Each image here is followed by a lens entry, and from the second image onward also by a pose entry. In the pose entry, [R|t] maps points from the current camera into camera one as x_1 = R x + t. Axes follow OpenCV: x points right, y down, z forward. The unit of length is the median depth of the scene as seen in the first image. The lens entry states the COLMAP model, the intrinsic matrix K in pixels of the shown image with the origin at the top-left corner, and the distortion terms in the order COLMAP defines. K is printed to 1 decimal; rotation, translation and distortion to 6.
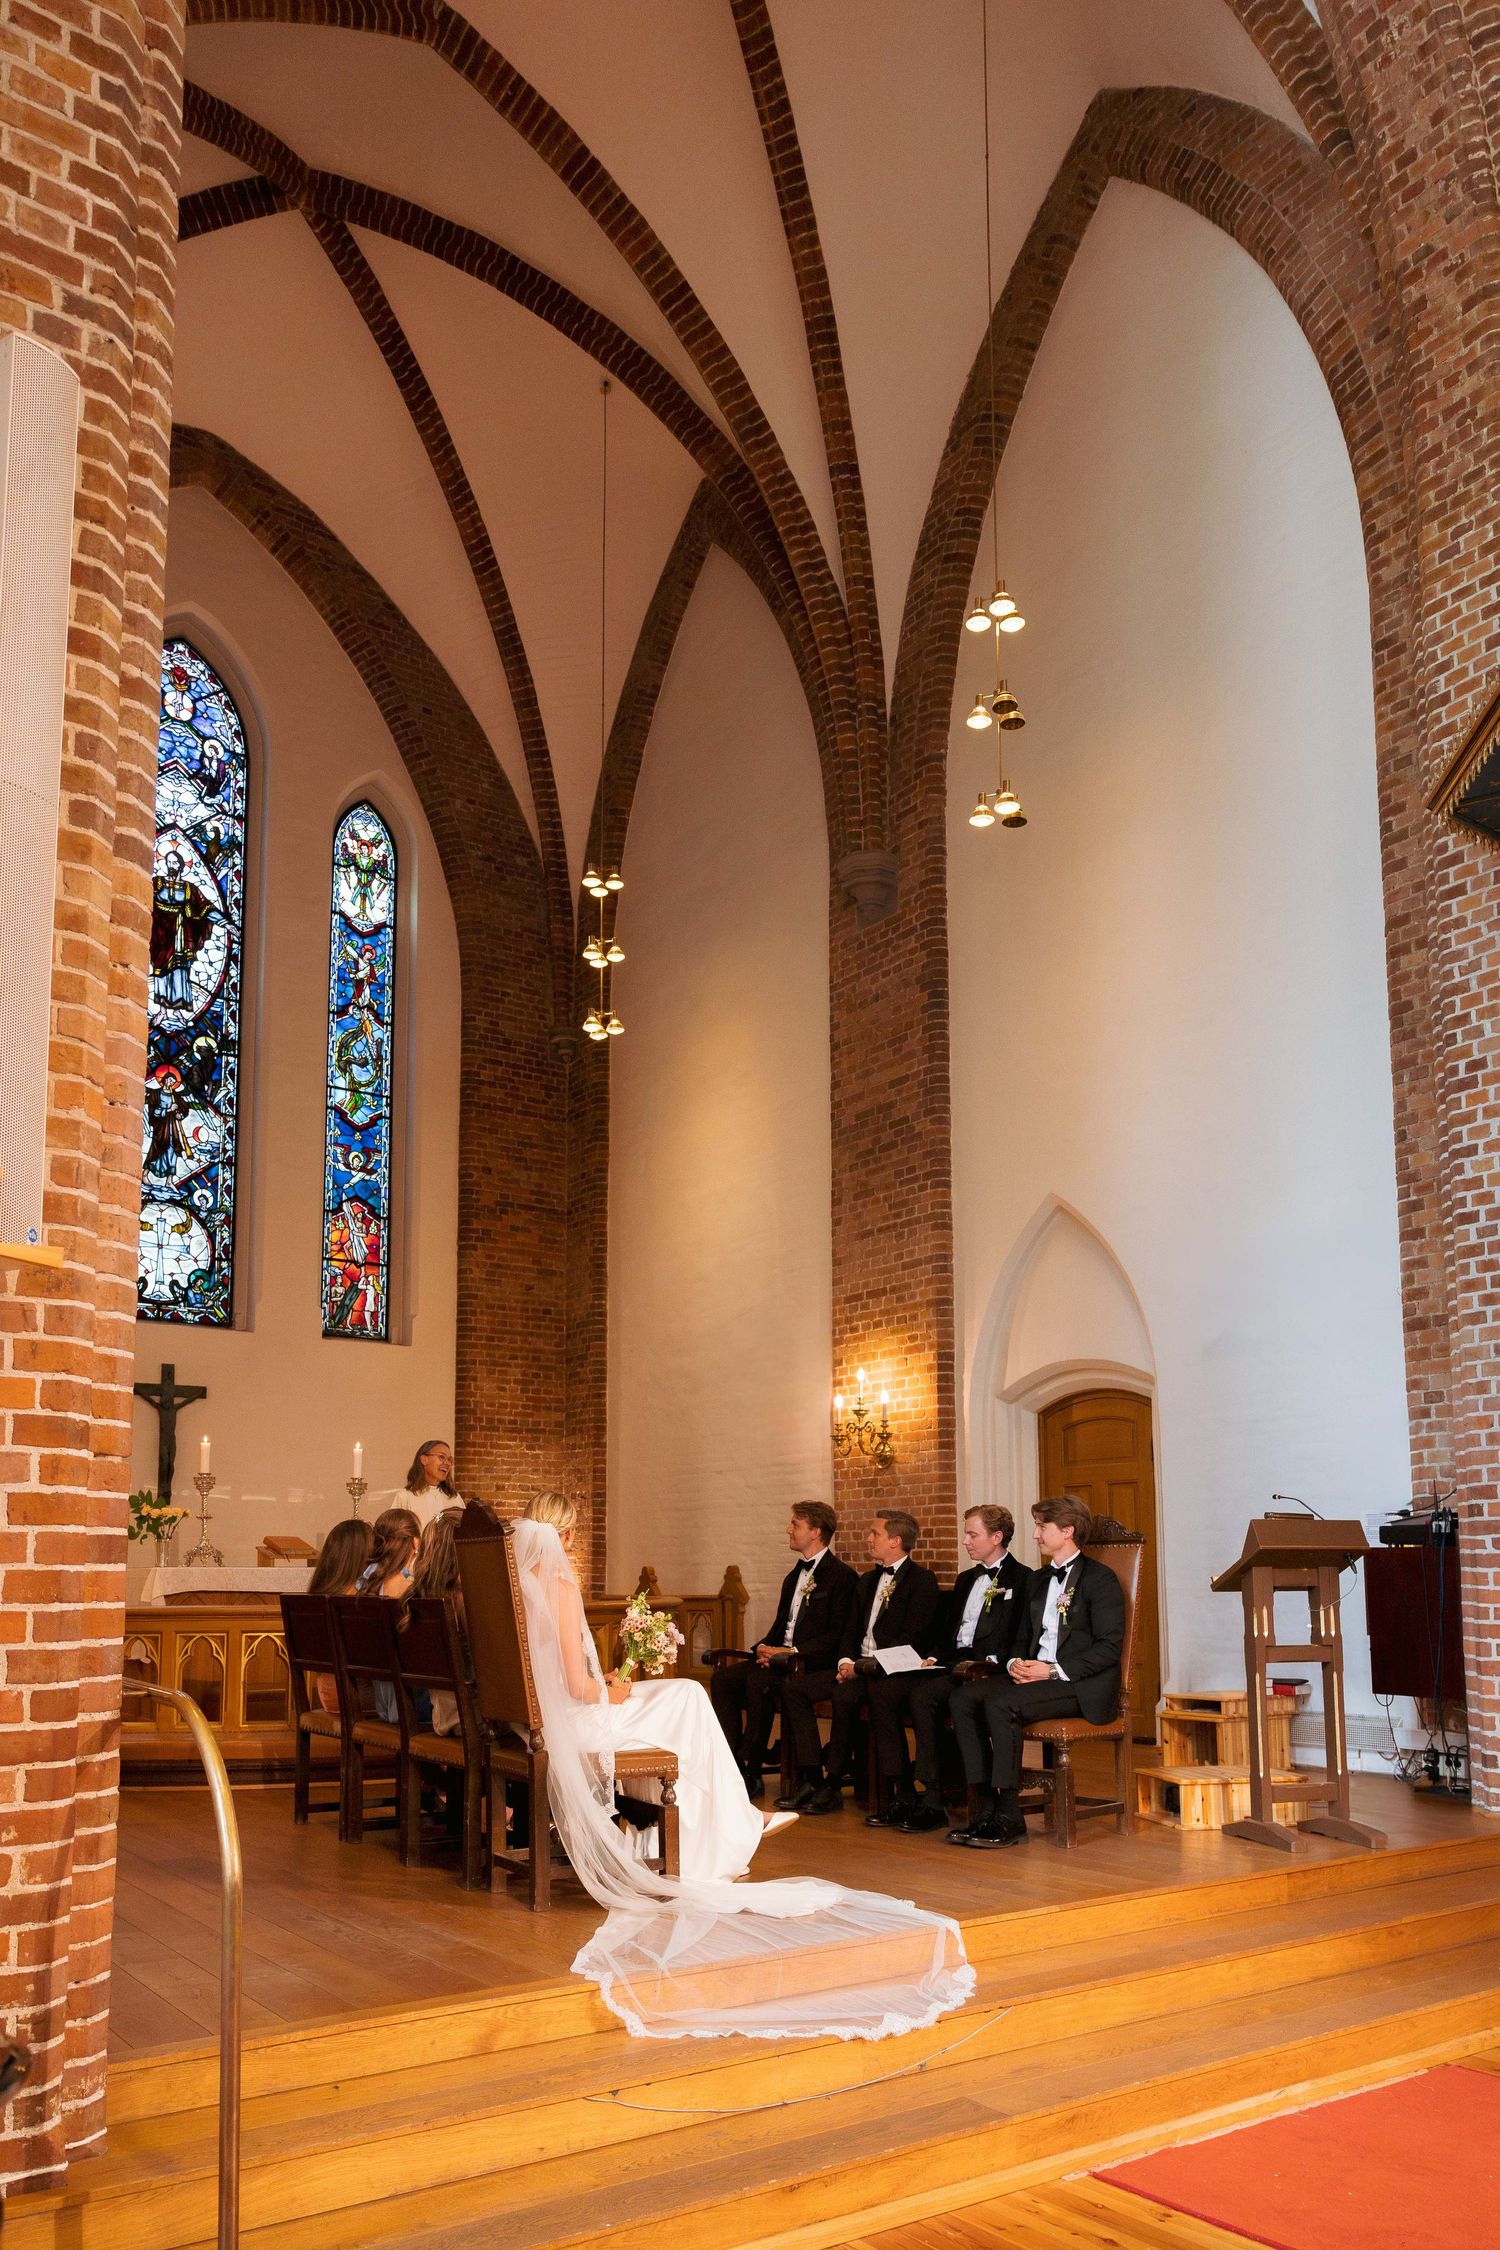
lens RADIAL K [[1597.0, 0, 697.6], [0, 1597.0, 1401.8], [0, 0, 1]] dist [0.006173, 0.000277]
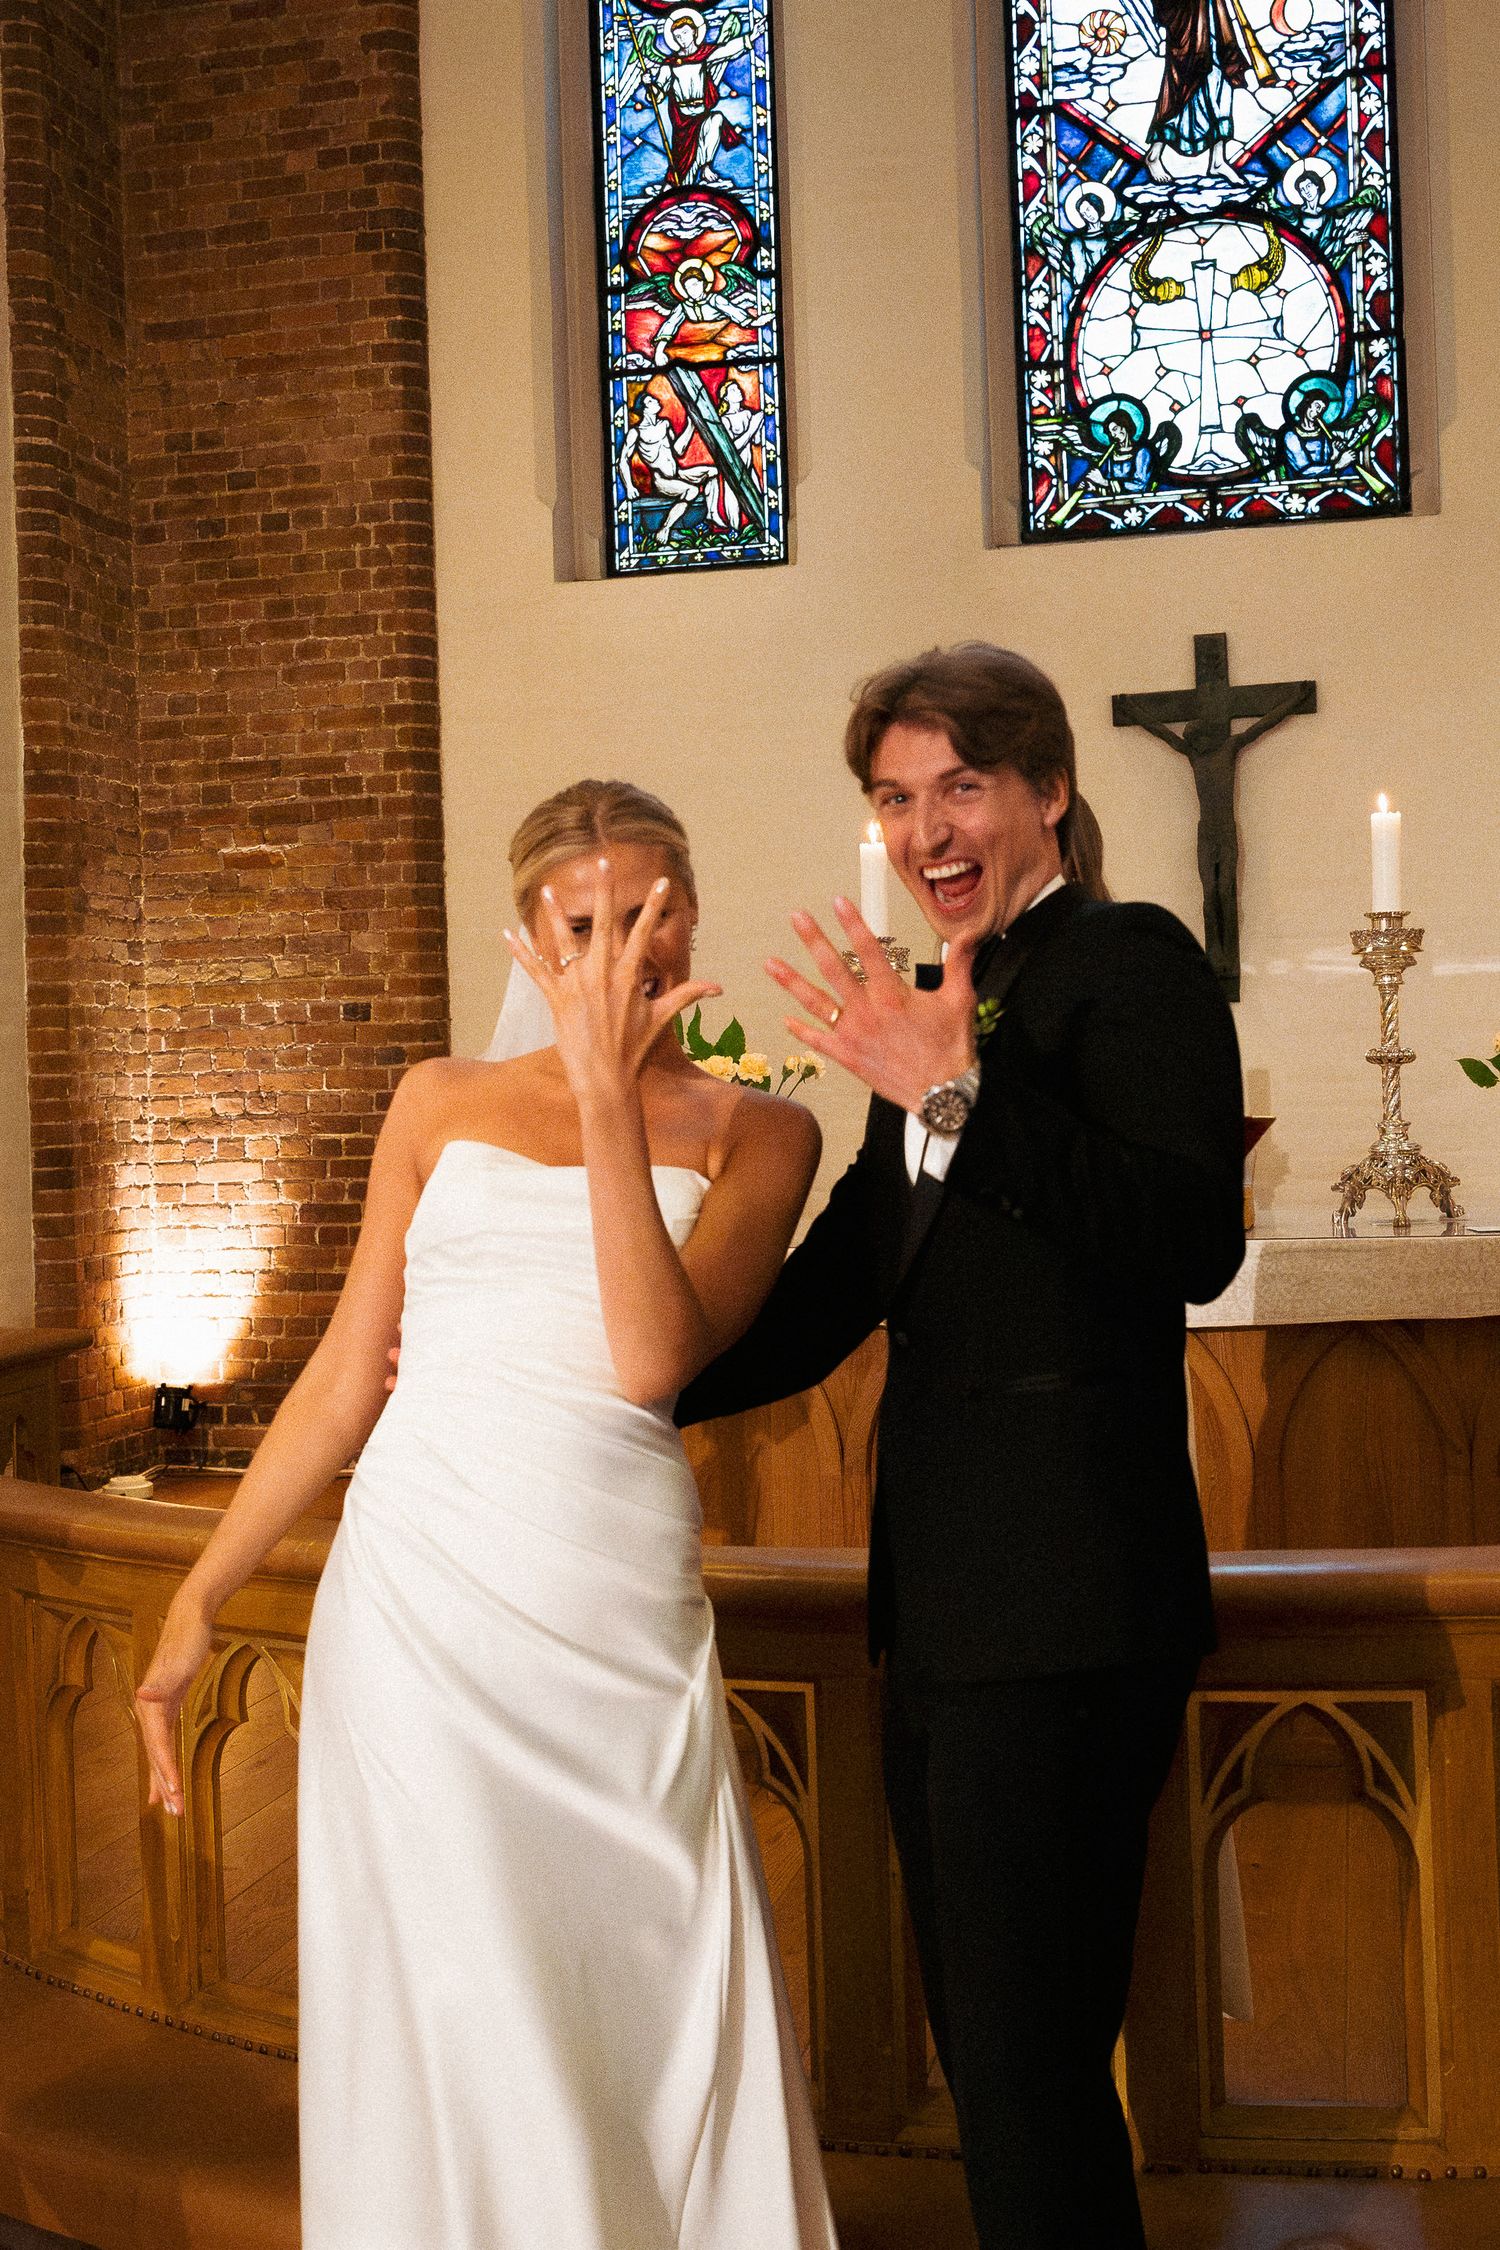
lens RADIAL K [[2563.9, 0, 764.5], [0, 2563.9, 1036.0], [0, 0, 1]] dist [0.018678, 0.000000]
pose [[0.678734, -0.033827, -0.733605, 0.041161], [0.109418, 0.992447, 0.055471, 0.024571], [0.726187, -0.117920, 0.677308, 0.467611]]
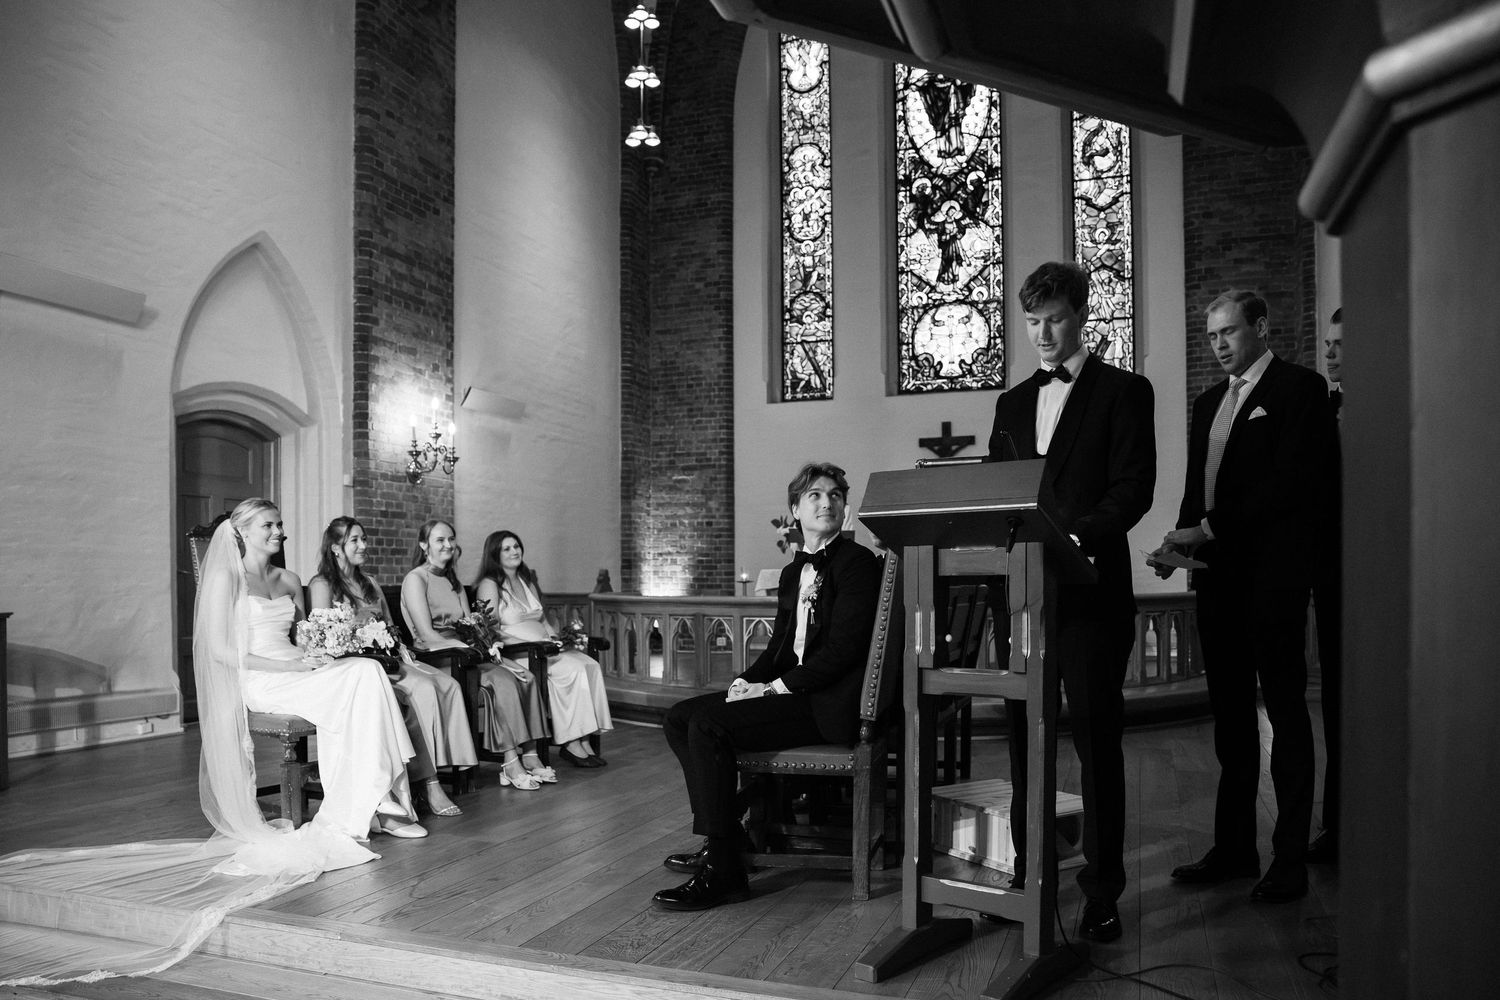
lens RADIAL K [[1055.2, 0, 827.5], [0, 1055.2, 543.4], [0, 0, 1]] dist [-0.005389, 0.010619]
pose [[0.618284, -0.030443, -0.785365, 0.293936], [0.091705, 0.995219, 0.033618, 0.038142], [0.780586, -0.092808, 0.618120, 0.334384]]
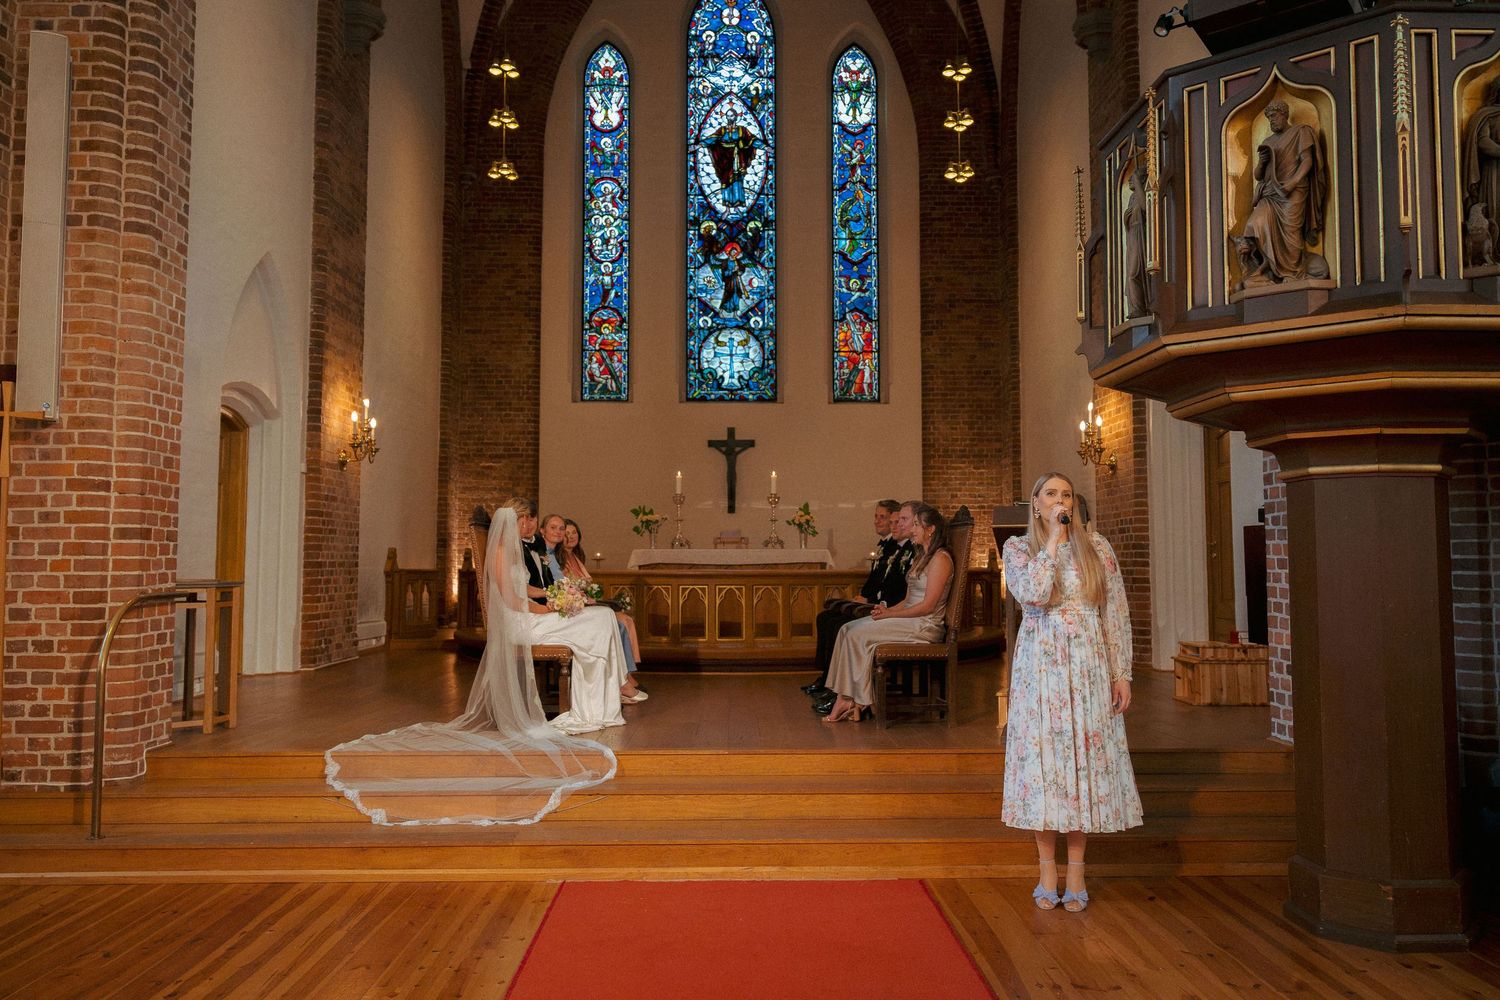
lens RADIAL K [[1146.8, 0, 758.9], [0, 1146.8, 487.6], [0, 0, 1]] dist [0.001414, 0.003750]
pose [[0.839844, -0.033796, -0.541775, 0.309783], [0.057453, 0.997988, 0.026808, 0.007904], [0.539779, -0.053641, 0.840096, 0.022237]]
